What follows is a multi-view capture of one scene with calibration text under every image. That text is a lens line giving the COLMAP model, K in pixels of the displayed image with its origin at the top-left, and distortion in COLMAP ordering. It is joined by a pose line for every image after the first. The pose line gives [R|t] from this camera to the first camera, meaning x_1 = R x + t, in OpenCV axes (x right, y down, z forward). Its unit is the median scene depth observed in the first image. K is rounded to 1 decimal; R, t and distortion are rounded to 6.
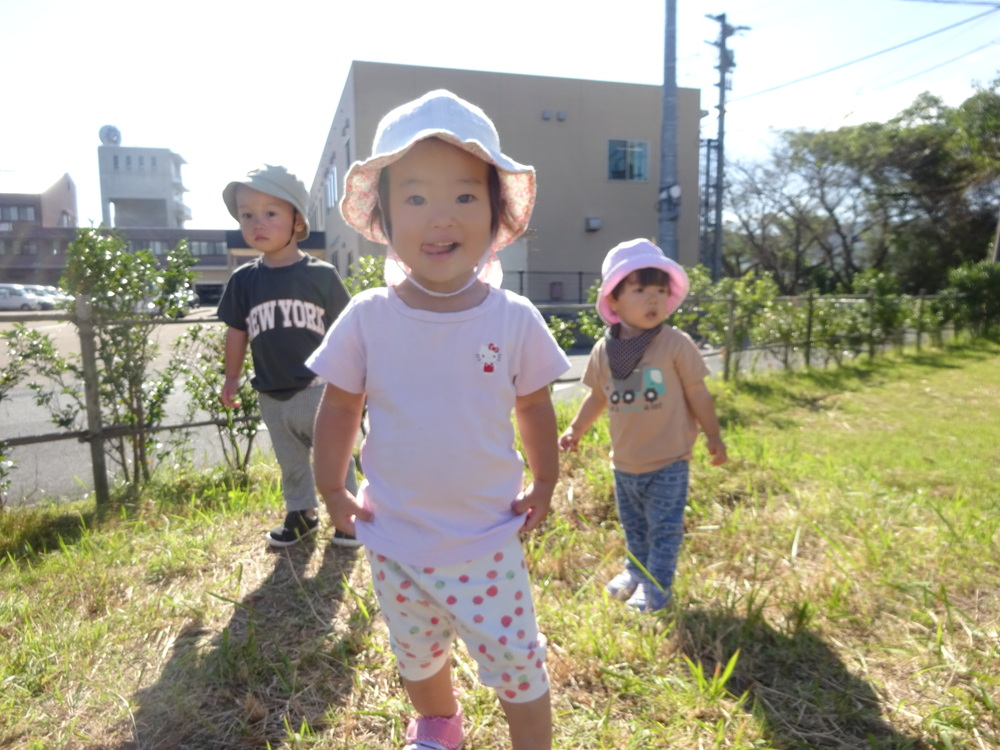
lens RADIAL K [[732.1, 0, 503.7], [0, 732.1, 380.6], [0, 0, 1]] dist [0.002515, -0.007053]
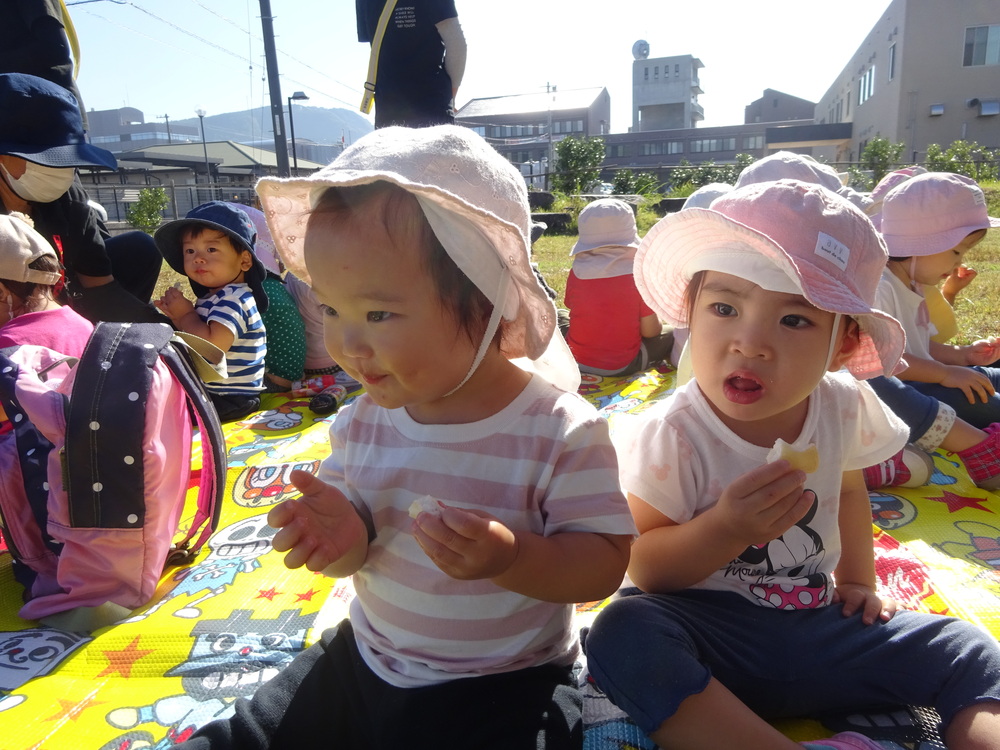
lens RADIAL K [[732.1, 0, 503.8], [0, 732.1, 373.5], [0, 0, 1]] dist [0.002515, -0.007053]
pose [[0.813156, 0.116530, -0.570262, 0.014351], [-0.043450, 0.989173, 0.140176, 0.053883], [0.580422, -0.089207, 0.809415, -0.310815]]
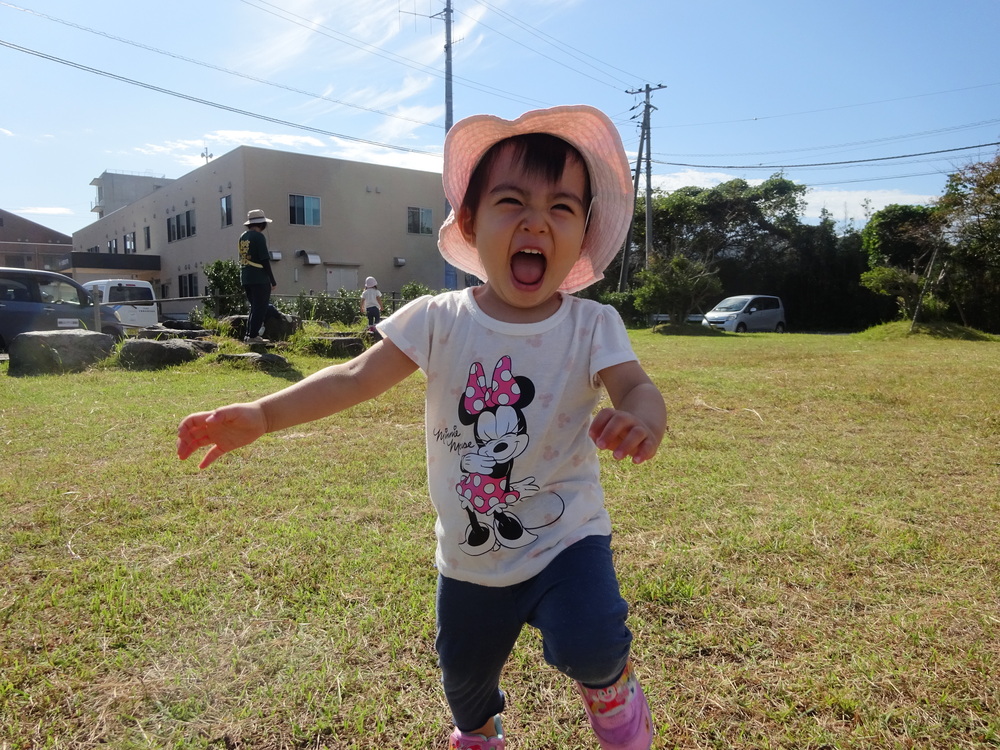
lens RADIAL K [[732.1, 0, 505.3], [0, 732.1, 375.4], [0, 0, 1]] dist [0.002515, -0.007053]
pose [[0.928084, -0.017949, 0.371937, -0.184056], [0.030089, 0.999186, -0.026860, 0.051043], [-0.371153, 0.036119, 0.927869, -0.359349]]
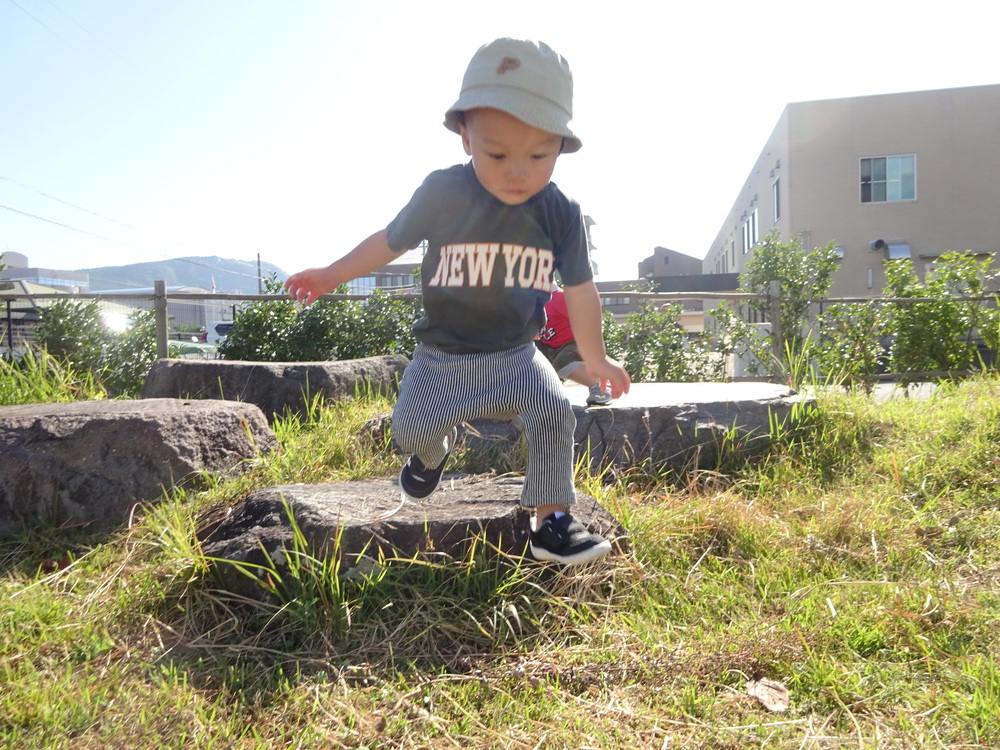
lens RADIAL K [[732.1, 0, 497.9], [0, 732.1, 373.8], [0, 0, 1]] dist [0.002515, -0.007053]
pose [[0.869598, 0.007879, -0.493698, -0.033131], [-0.045480, 0.996900, -0.064198, 0.019841], [0.491662, 0.078280, 0.867260, -0.042763]]
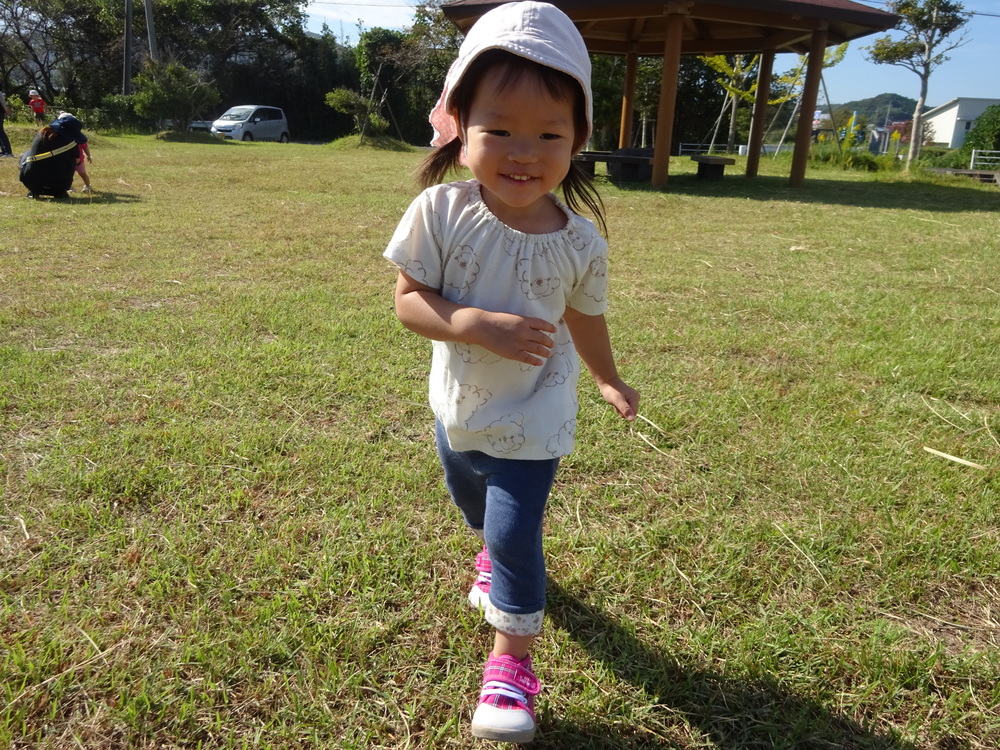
lens RADIAL K [[732.1, 0, 493.1], [0, 732.1, 377.8], [0, 0, 1]] dist [0.002515, -0.007053]
pose [[0.578104, -0.227721, 0.783543, -0.230699], [0.045728, 0.967800, 0.247533, 0.061573], [-0.814681, -0.107270, 0.569902, -0.485951]]
